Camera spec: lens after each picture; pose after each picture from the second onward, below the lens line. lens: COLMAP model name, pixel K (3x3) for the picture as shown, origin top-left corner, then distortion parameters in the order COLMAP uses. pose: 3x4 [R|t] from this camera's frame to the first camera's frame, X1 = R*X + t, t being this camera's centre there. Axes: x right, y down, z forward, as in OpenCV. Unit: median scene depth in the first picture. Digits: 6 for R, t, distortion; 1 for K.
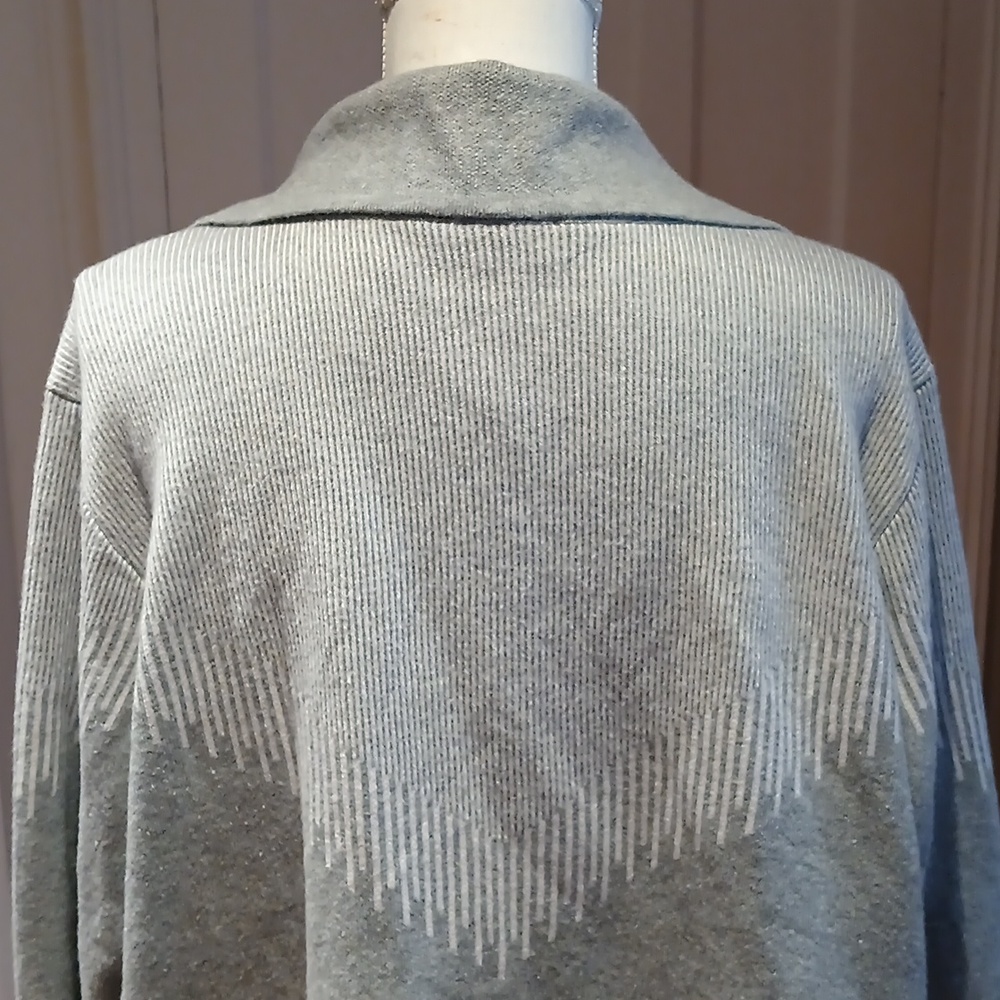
lens RADIAL K [[1790.2, 0, 500.0], [0, 1790.2, 500.0], [0, 0, 1]] dist [0.123472, -0.331370]
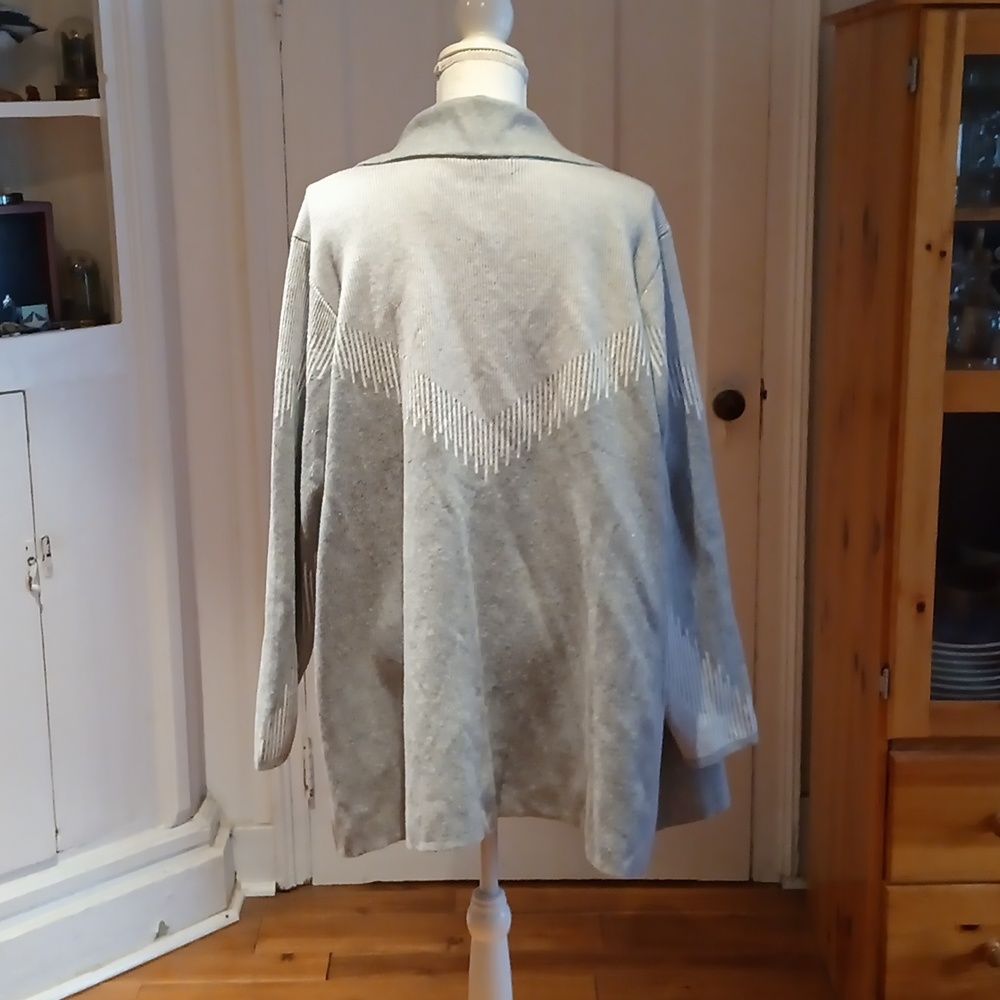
lens RADIAL K [[1806.2, 0, 500.0], [0, 1806.2, 500.0], [0, 0, 1]] dist [0.155549, -0.430070]
pose [[0.999996, 0.000872, -0.002579, 0.026397], [-0.000967, 0.999310, -0.037129, 0.387942], [0.002545, 0.037131, 0.999307, -1.417435]]
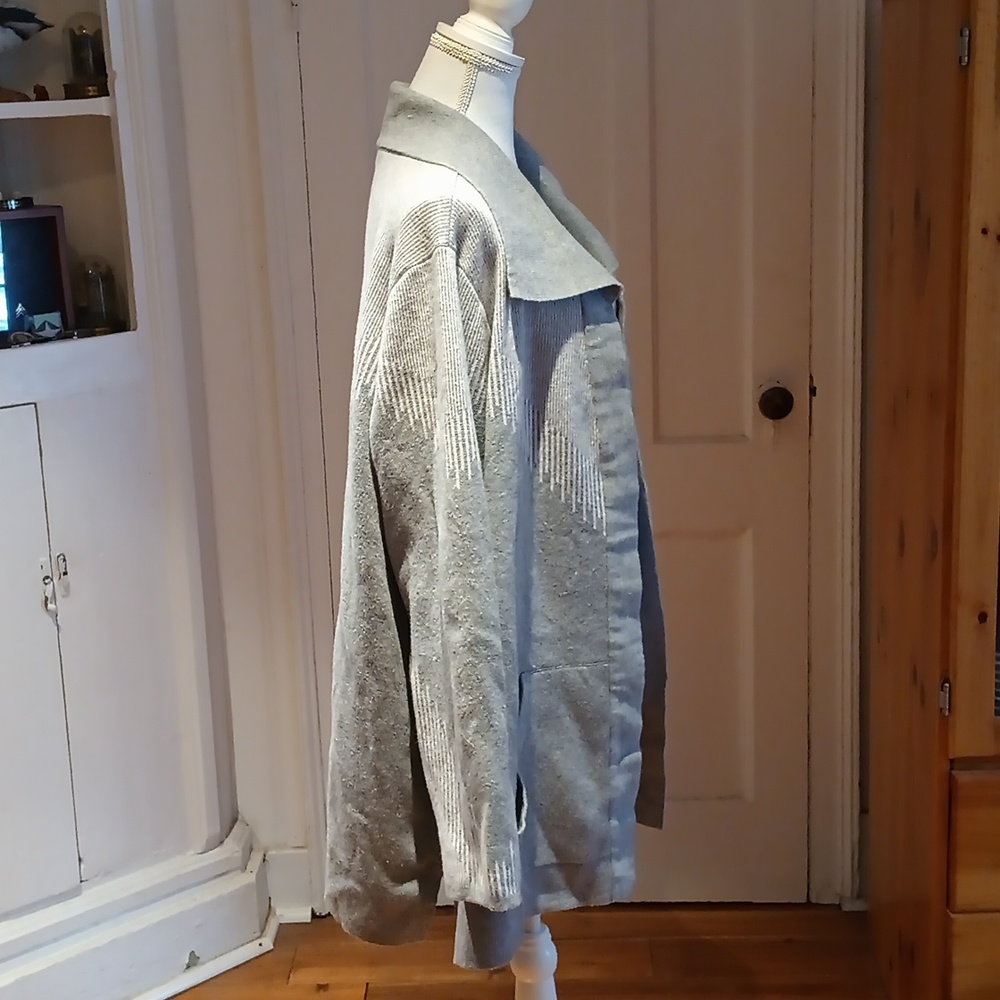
lens RADIAL K [[1790.2, 0, 500.0], [0, 1790.2, 500.0], [0, 0, 1]] dist [0.123472, -0.331370]
pose [[0.999095, -0.015721, -0.039531, 0.068593], [0.014360, 0.999303, -0.034463, 0.364591], [0.040045, 0.033864, 0.998624, -1.269059]]
